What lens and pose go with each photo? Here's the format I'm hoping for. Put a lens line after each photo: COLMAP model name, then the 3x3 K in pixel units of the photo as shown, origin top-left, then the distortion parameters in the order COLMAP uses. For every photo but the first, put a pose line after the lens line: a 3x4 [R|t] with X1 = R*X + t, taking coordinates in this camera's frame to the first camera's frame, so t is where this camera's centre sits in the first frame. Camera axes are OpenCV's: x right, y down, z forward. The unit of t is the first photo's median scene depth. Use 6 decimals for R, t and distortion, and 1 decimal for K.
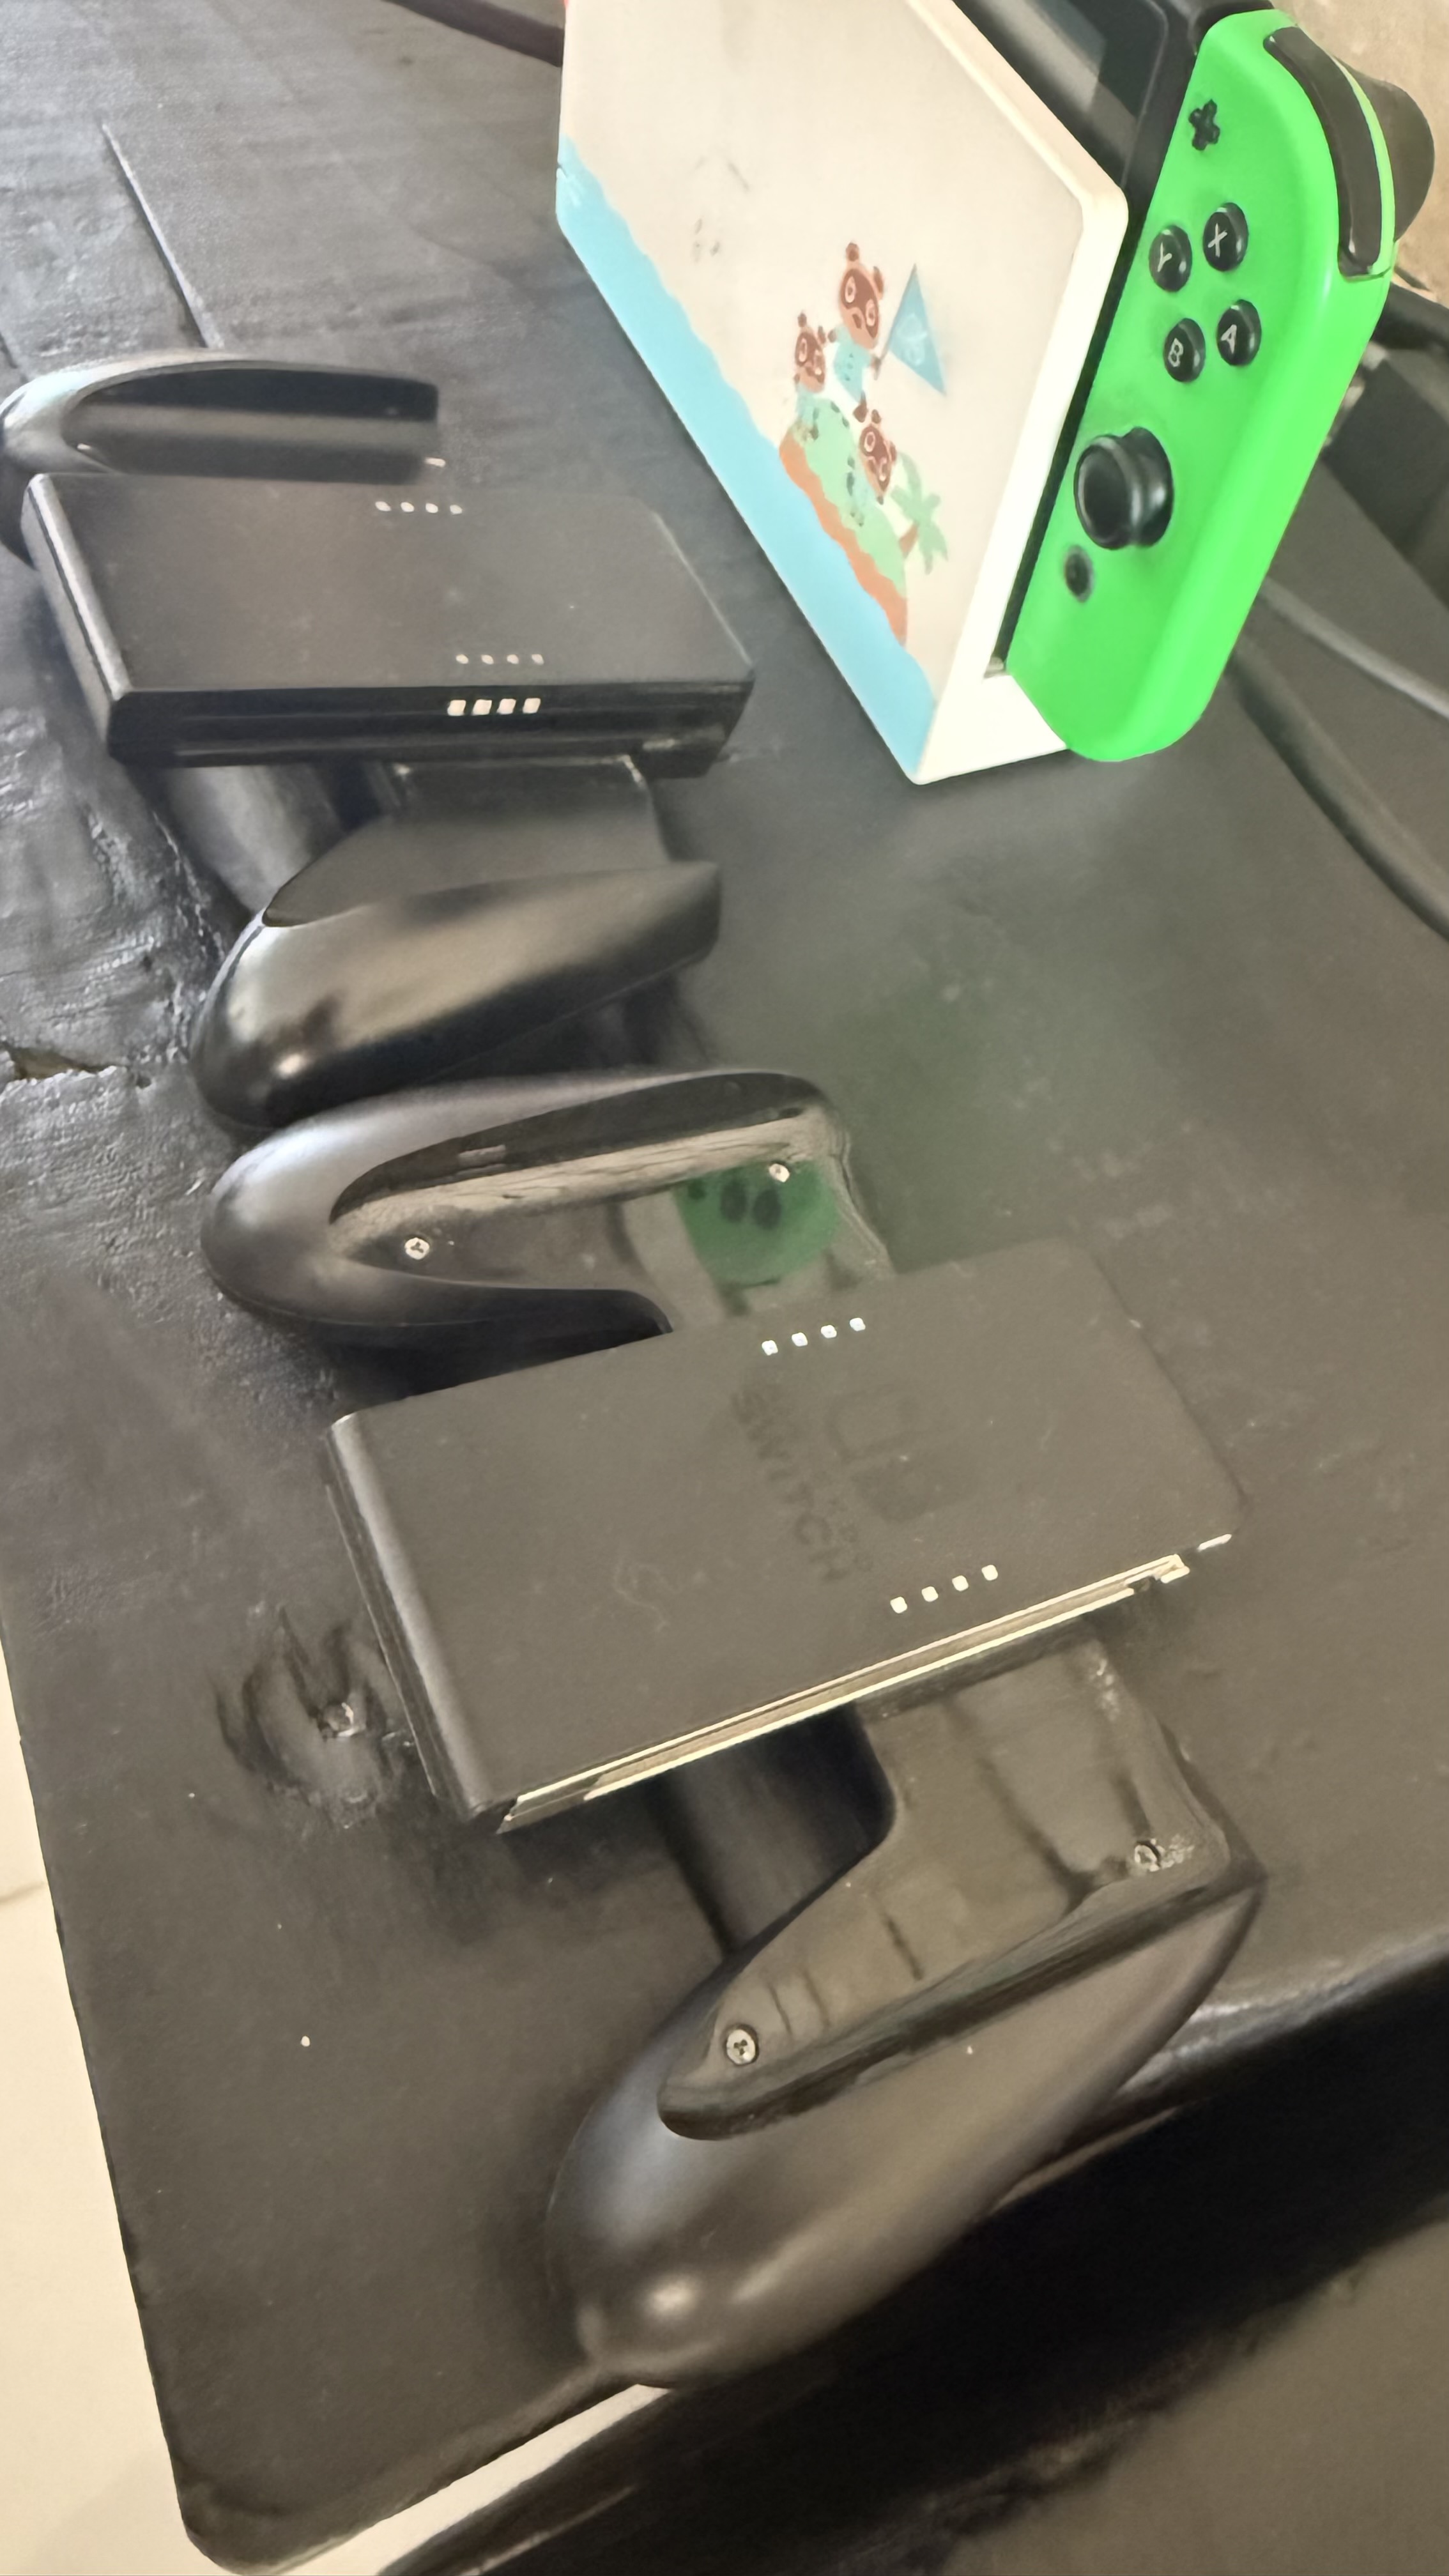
lens RADIAL K [[1948.8, 0, 587.0], [0, 1948.8, 1287.1], [0, 0, 1]] dist [-0.003413, -0.006957]
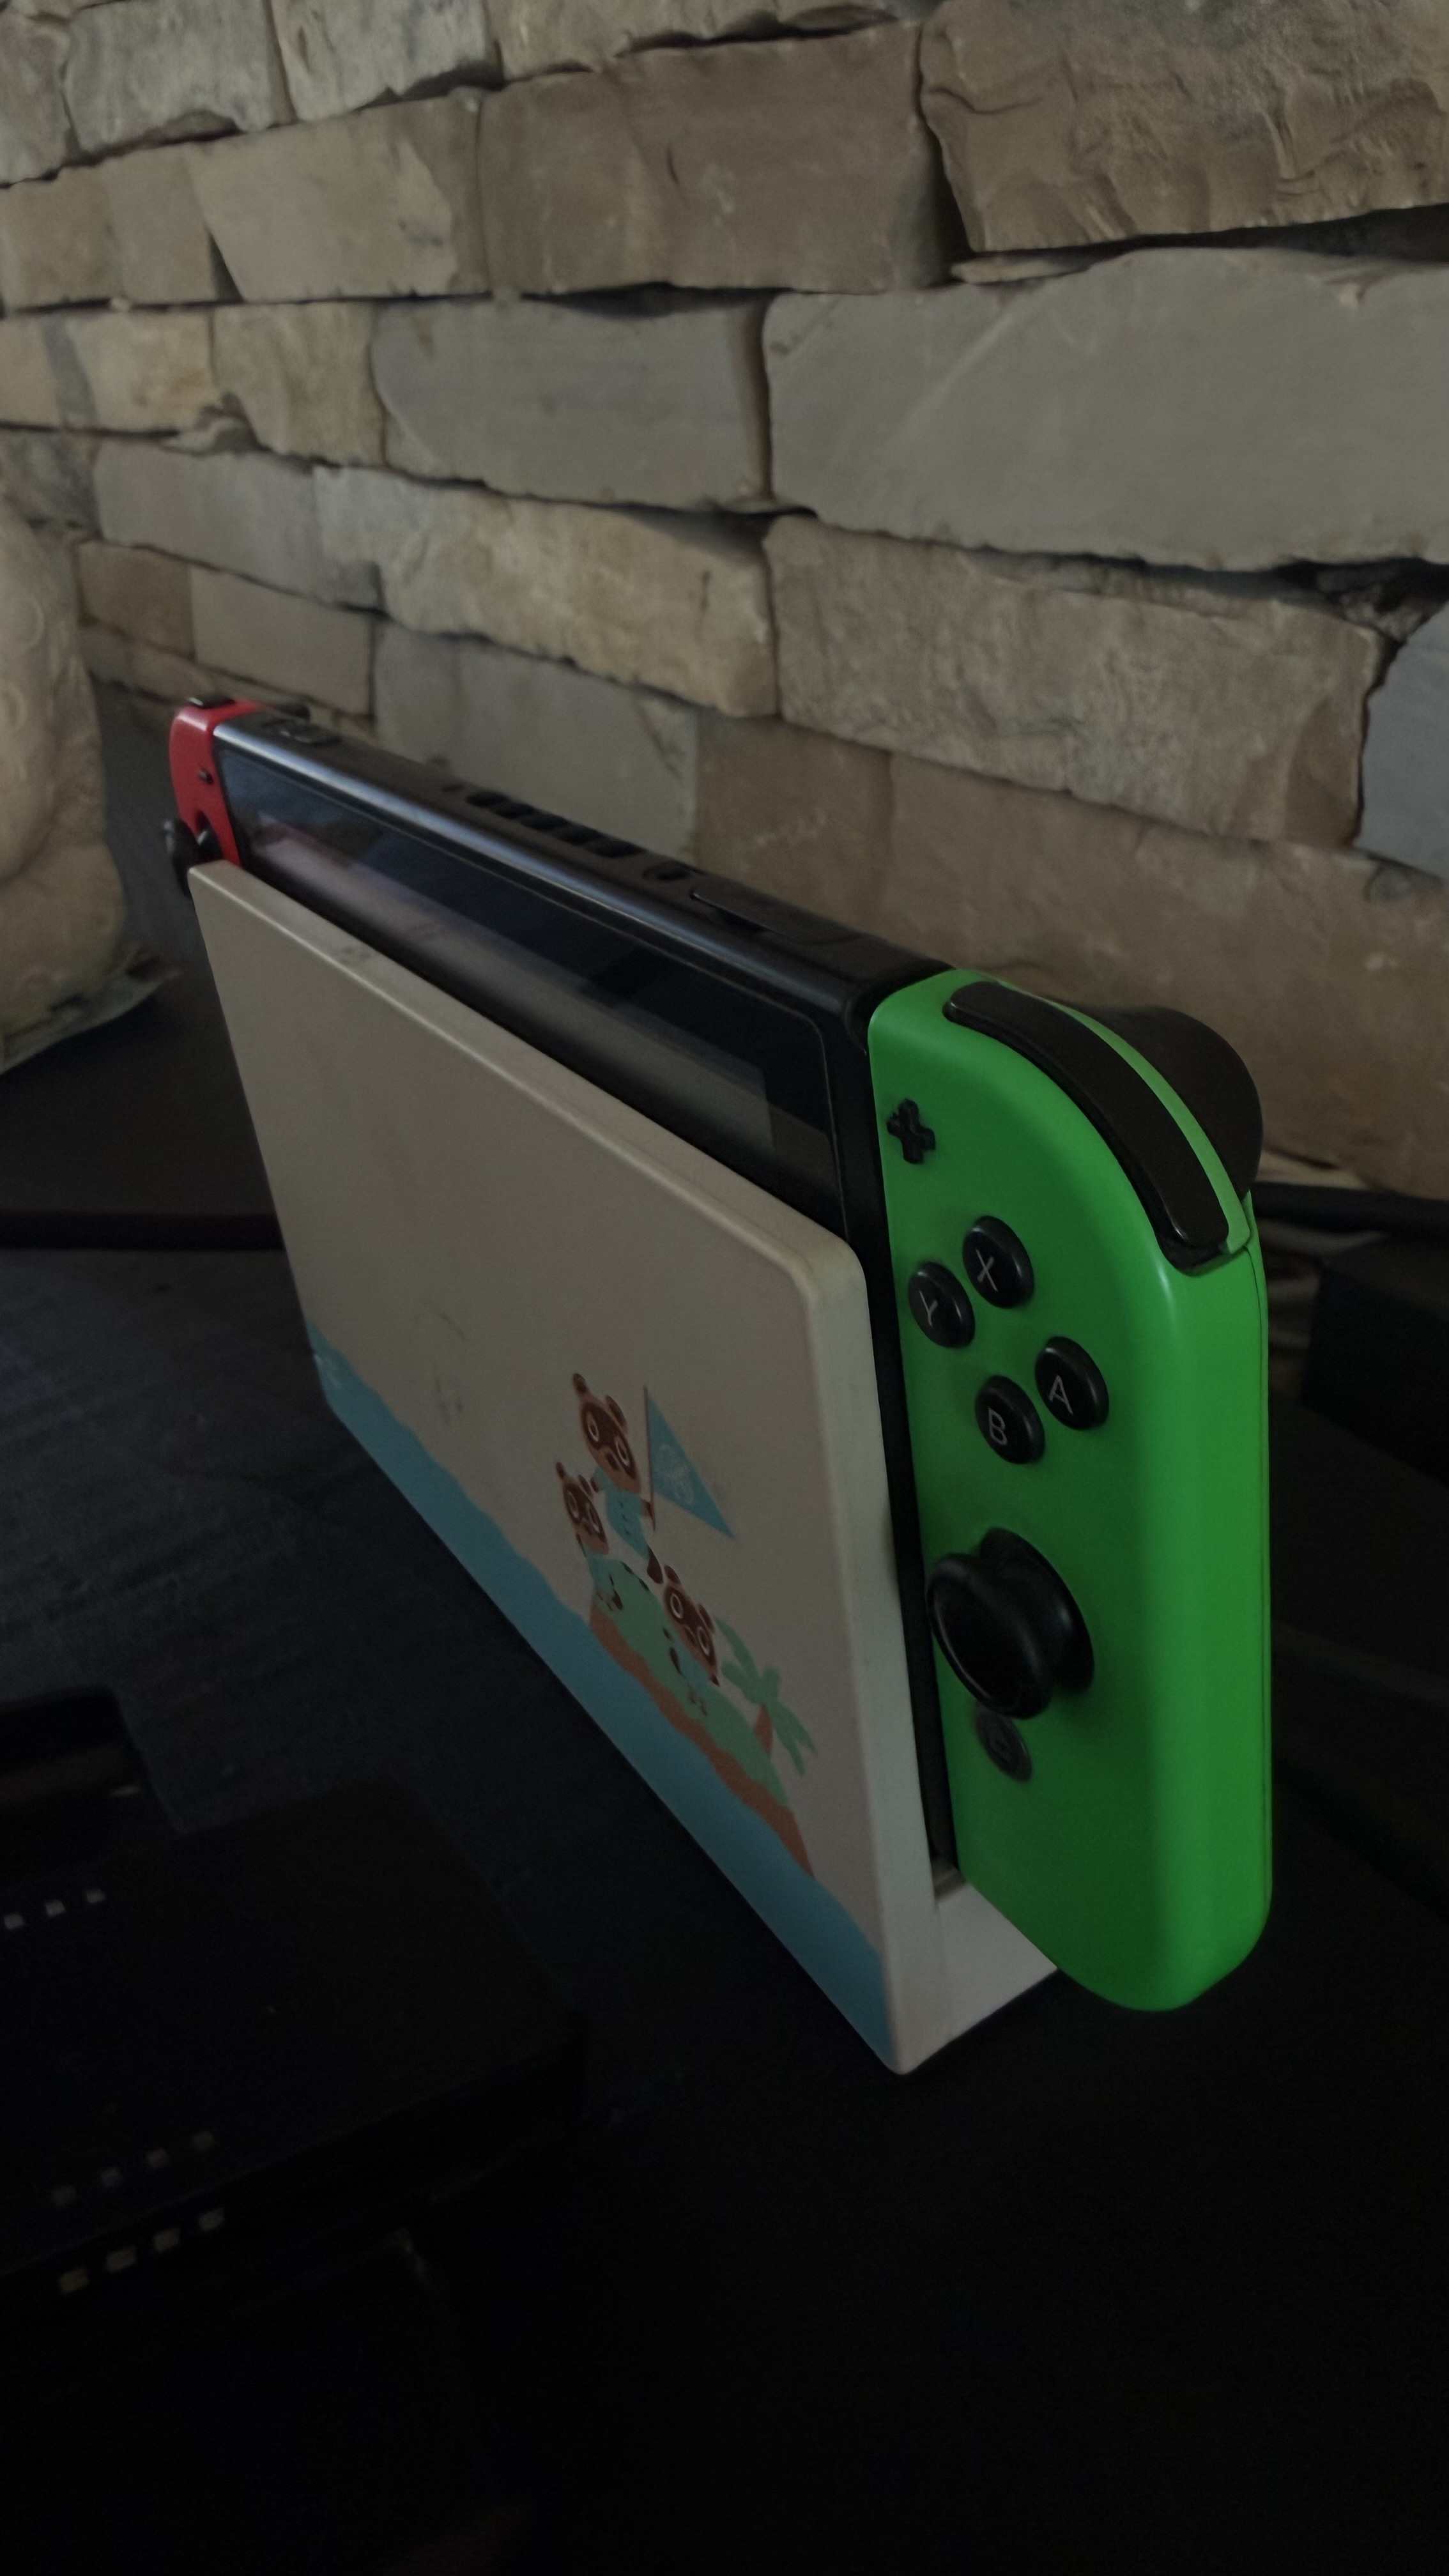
lens RADIAL K [[2018.3, 0, 724.5], [0, 2018.3, 1288.0], [0, 0, 1]] dist [0.003389, -0.005704]
pose [[0.955760, -0.287838, 0.060603, 0.153291], [0.281955, 0.837776, -0.467581, -0.188298], [0.083816, 0.463983, 0.881870, 0.310985]]
